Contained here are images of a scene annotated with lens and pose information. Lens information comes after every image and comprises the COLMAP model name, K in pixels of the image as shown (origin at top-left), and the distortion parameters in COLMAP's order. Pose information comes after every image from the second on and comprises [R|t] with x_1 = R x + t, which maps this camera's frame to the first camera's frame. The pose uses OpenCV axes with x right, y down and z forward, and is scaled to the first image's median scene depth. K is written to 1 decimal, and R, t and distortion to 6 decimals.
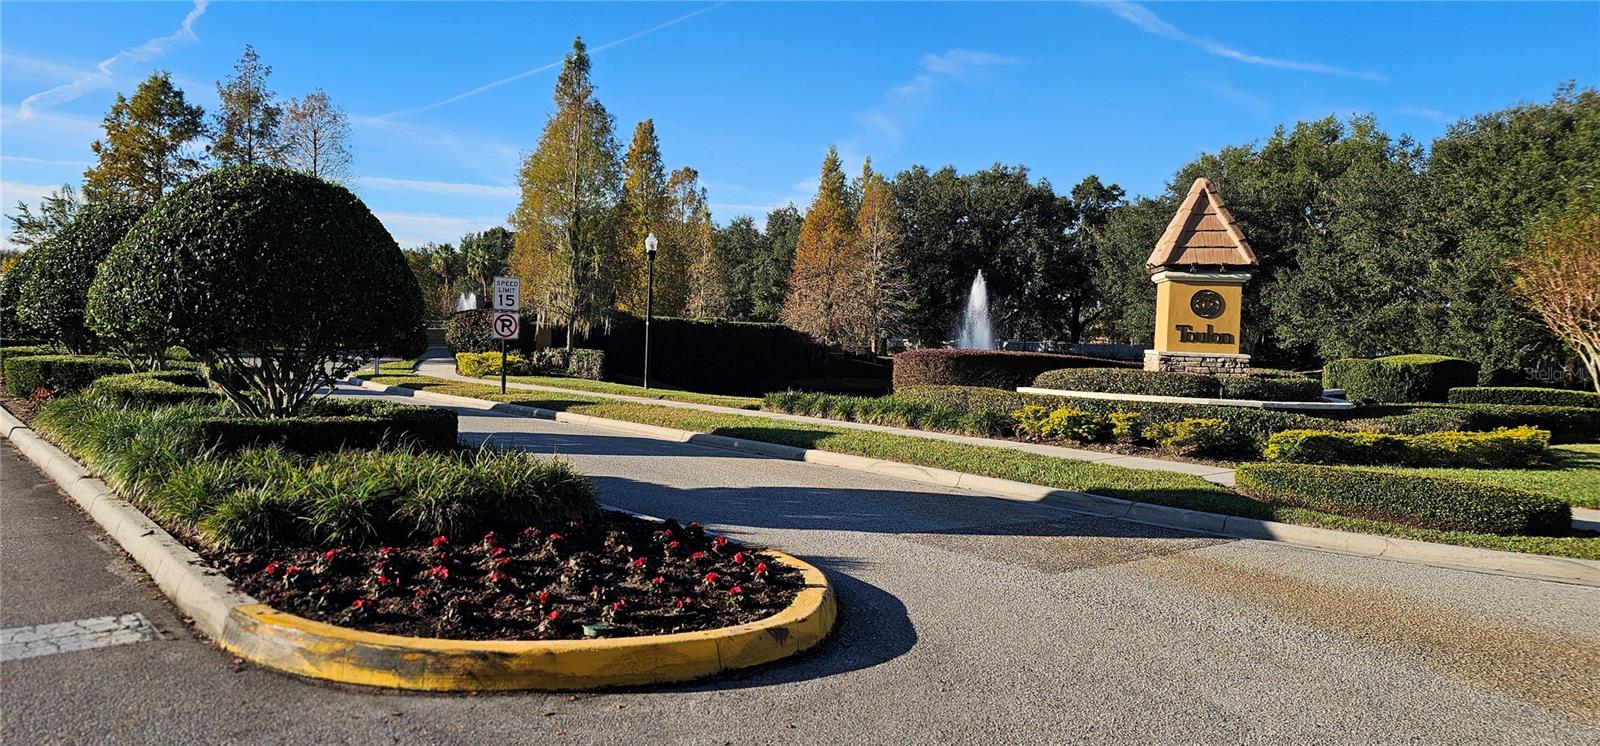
lens RADIAL K [[1073.5, 0, 802.8], [0, 1073.5, 339.7], [0, 0, 1]] dist [0.041477, -0.002968]
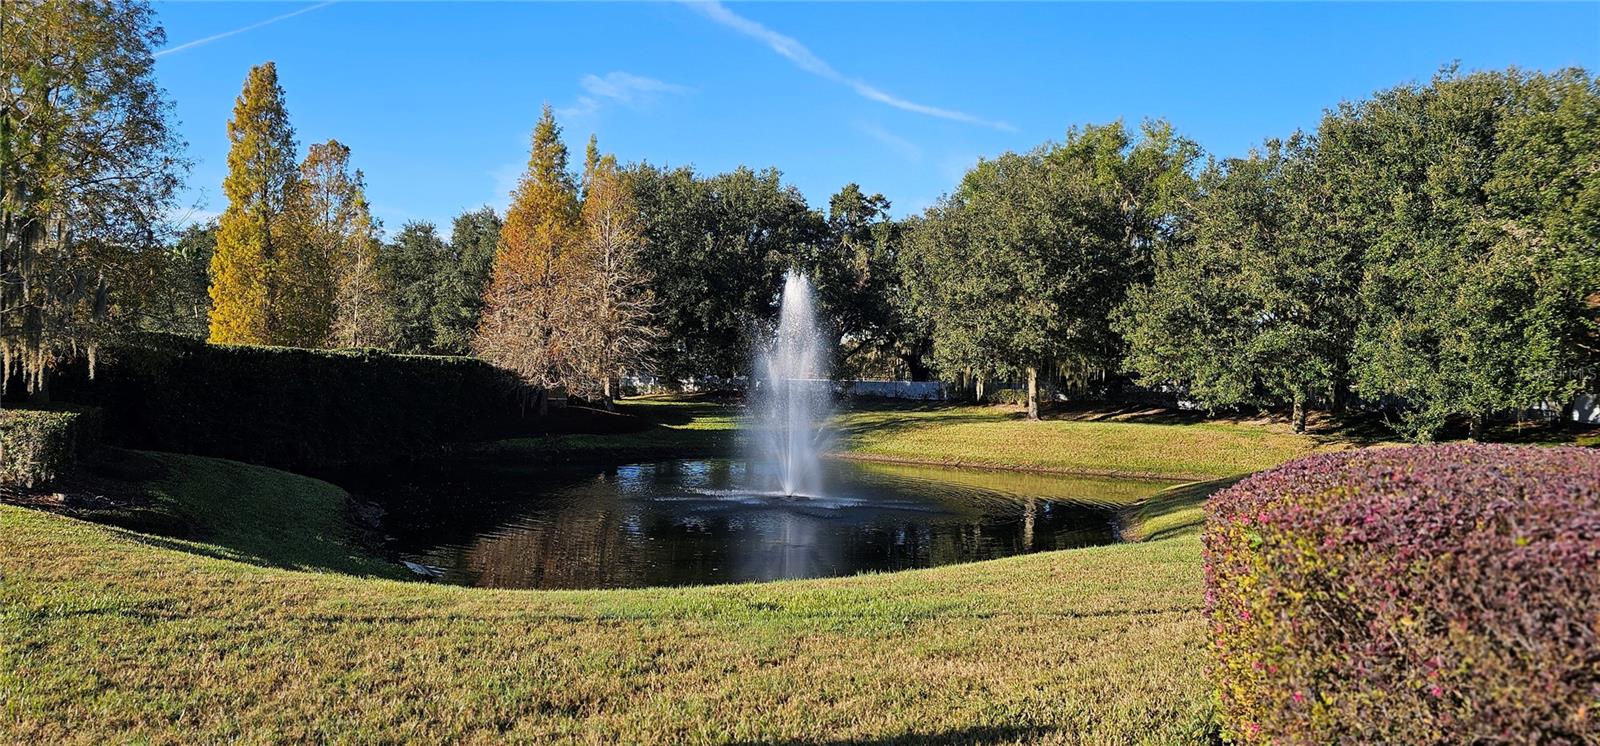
lens RADIAL K [[1072.6, 0, 800.0], [0, 1072.6, 373.0], [0, 0, 1]] dist [0.036951, -0.001253]
pose [[0.962108, -0.008165, 0.272545, -0.007536], [0.008950, 0.999959, -0.001637, -0.001956], [-0.272521, 0.004014, 0.962142, 0.271807]]
